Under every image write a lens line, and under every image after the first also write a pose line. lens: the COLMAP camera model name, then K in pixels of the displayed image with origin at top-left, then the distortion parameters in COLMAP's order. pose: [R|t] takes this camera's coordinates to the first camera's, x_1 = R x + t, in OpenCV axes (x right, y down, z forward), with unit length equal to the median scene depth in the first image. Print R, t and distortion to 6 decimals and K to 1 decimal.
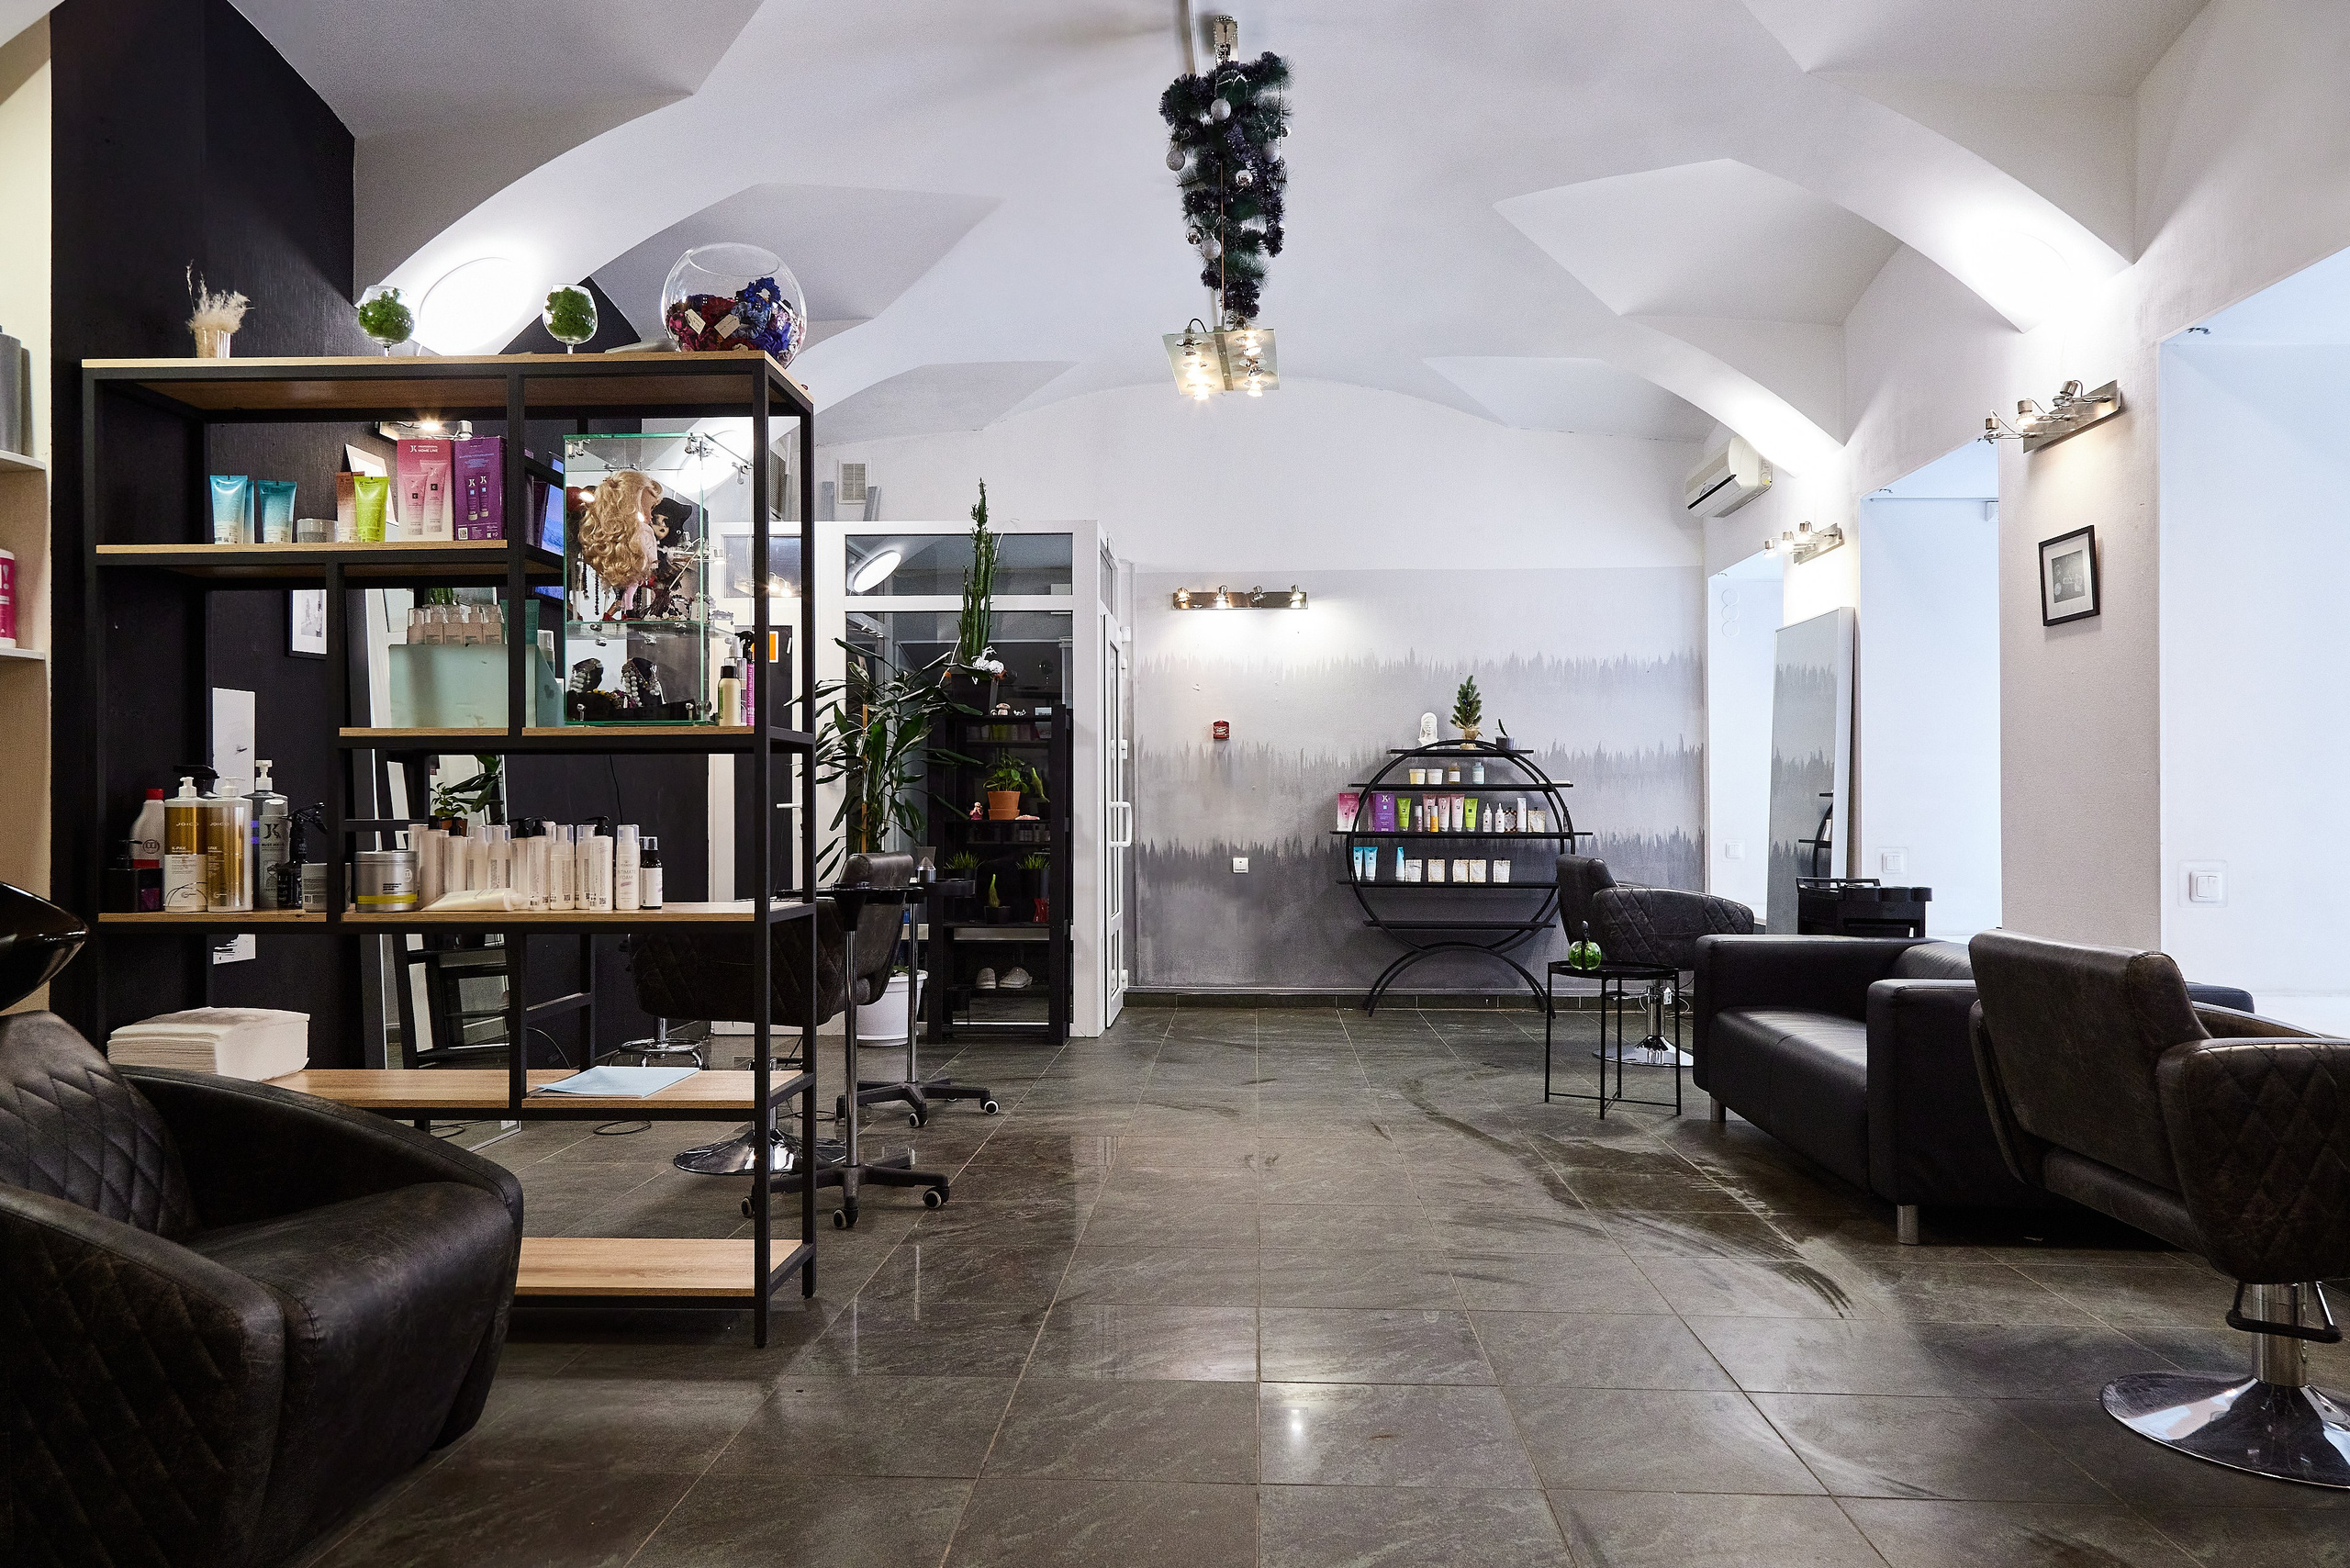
lens RADIAL K [[1576.9, 0, 1170.5], [0, 1576.9, 797.6], [0, 0, 1]] dist [0.027023, -0.002382]
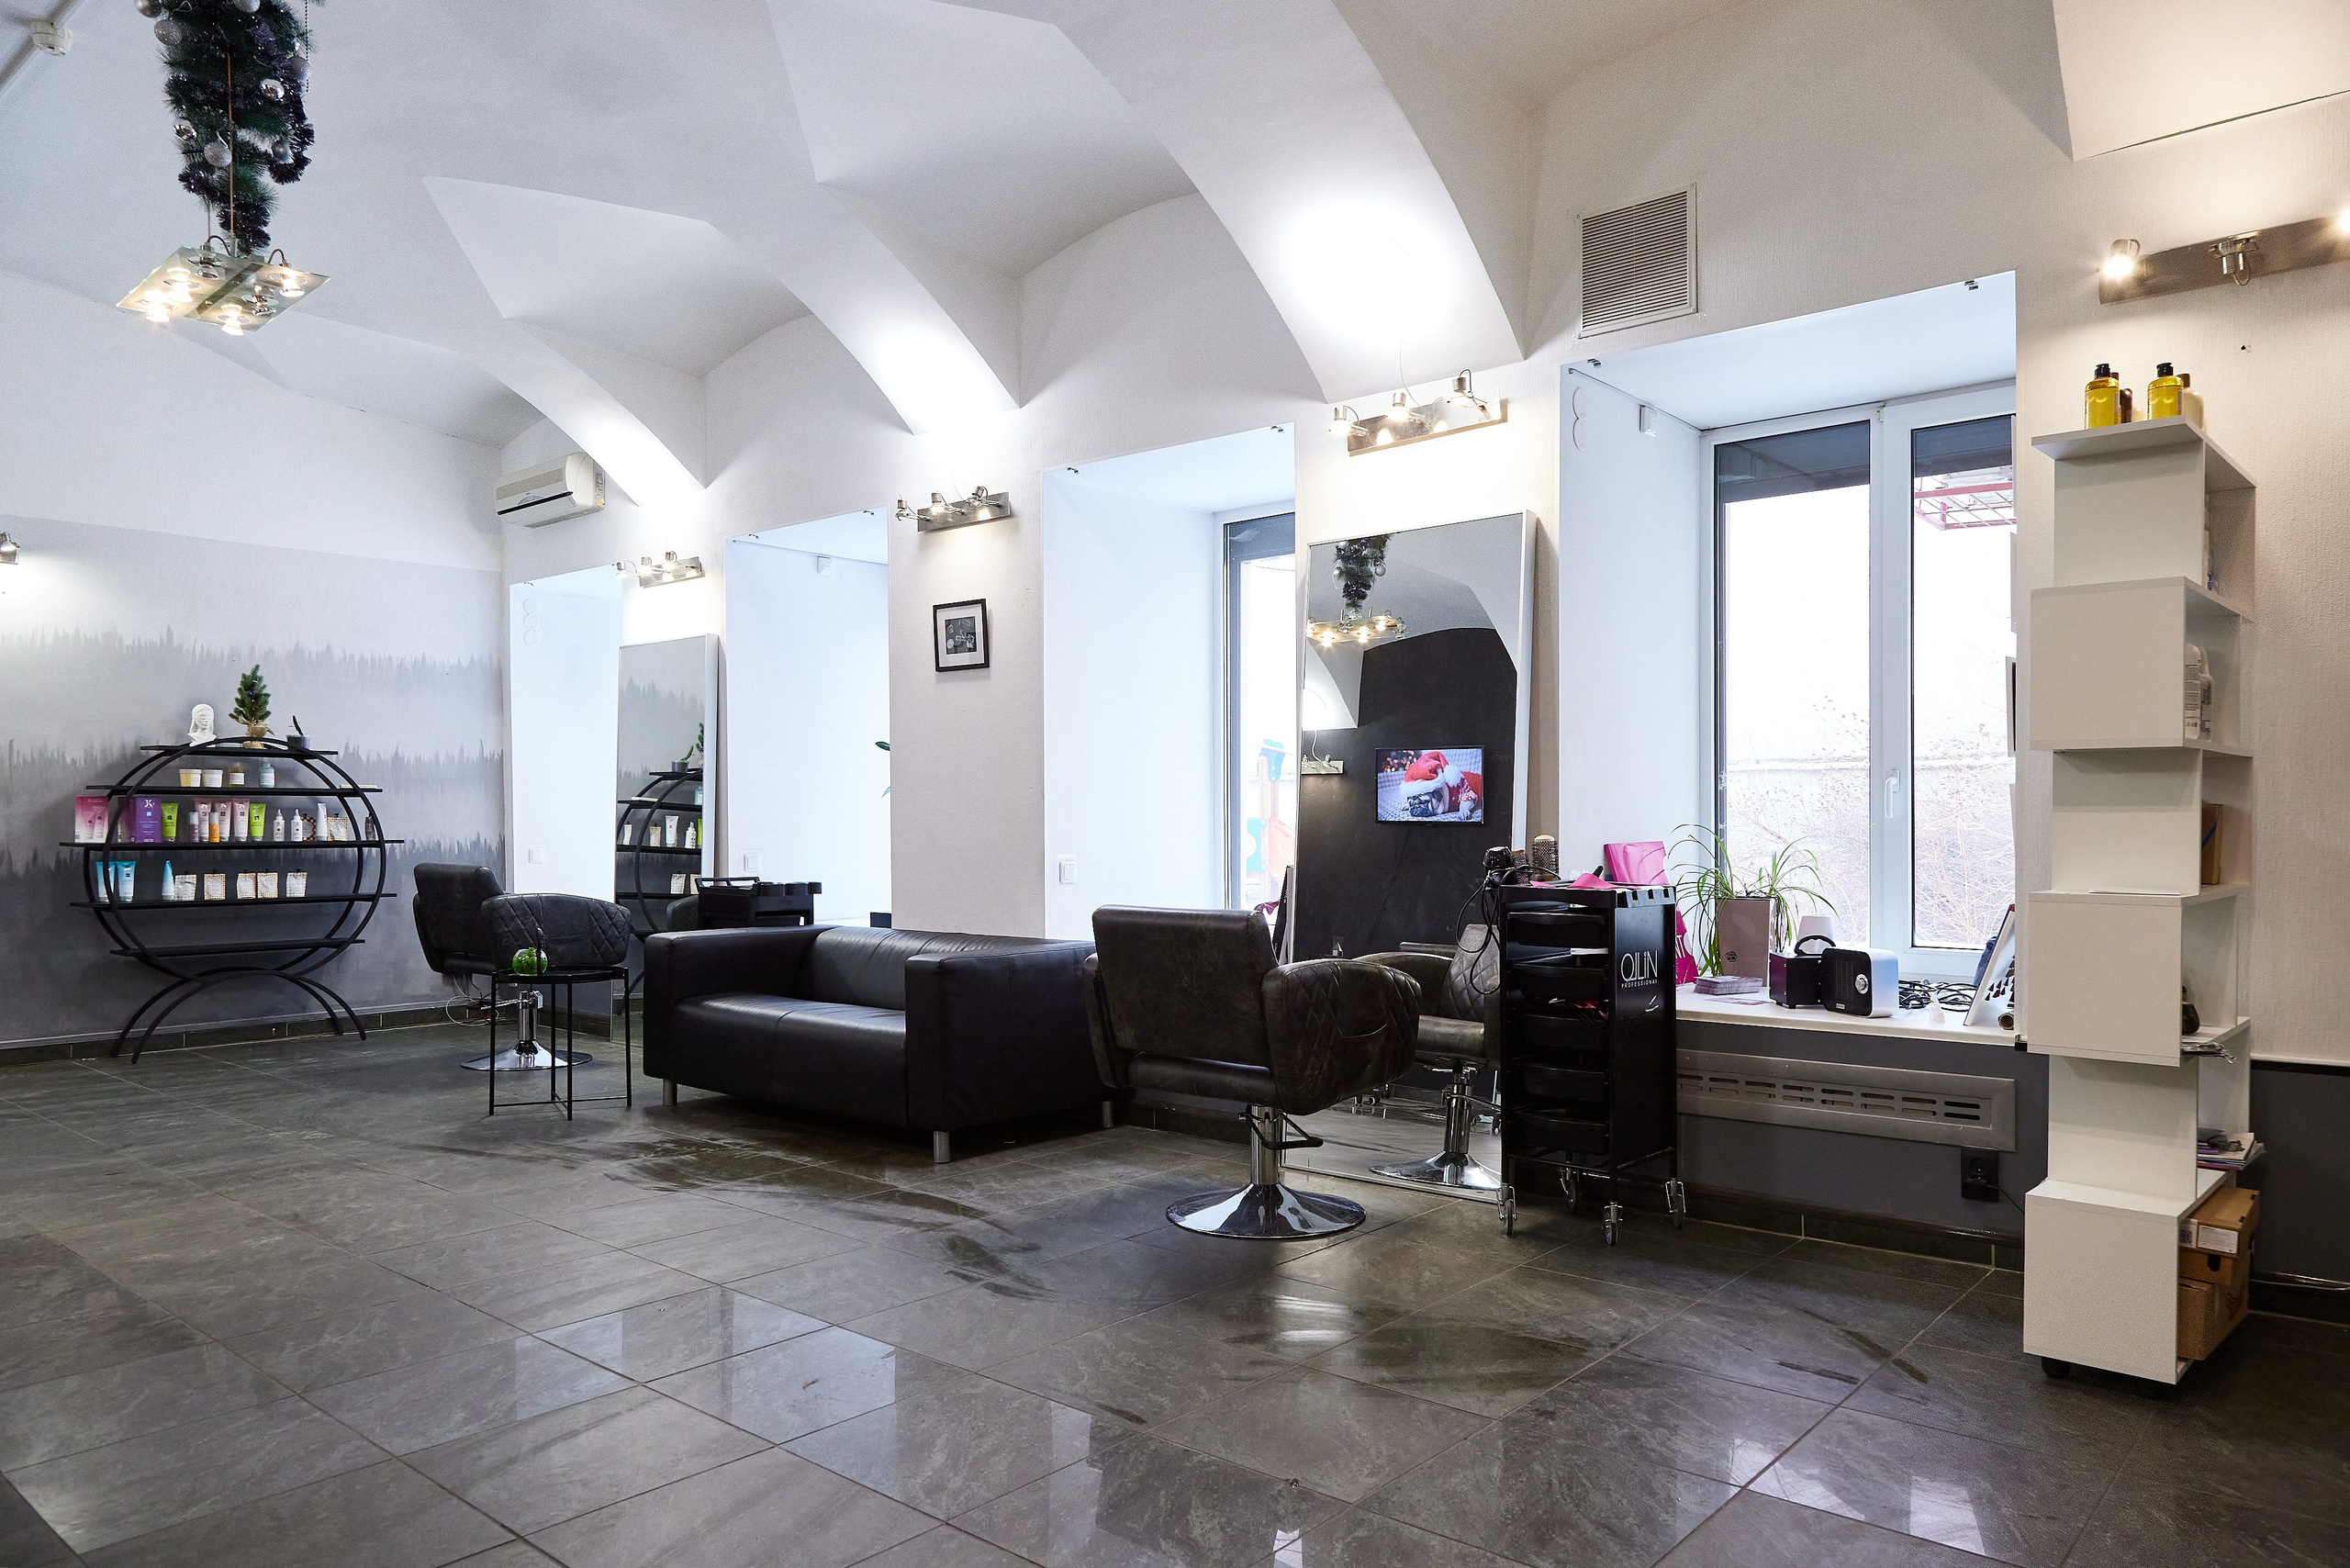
lens RADIAL K [[1576.9, 0, 1195.4], [0, 1576.9, 825.7], [0, 0, 1]] dist [0.027023, -0.002382]
pose [[0.620703, -0.007363, 0.784011, -0.184084], [-0.004997, 0.999898, 0.013347, -0.001698], [-0.784030, -0.012202, 0.620603, 0.032914]]
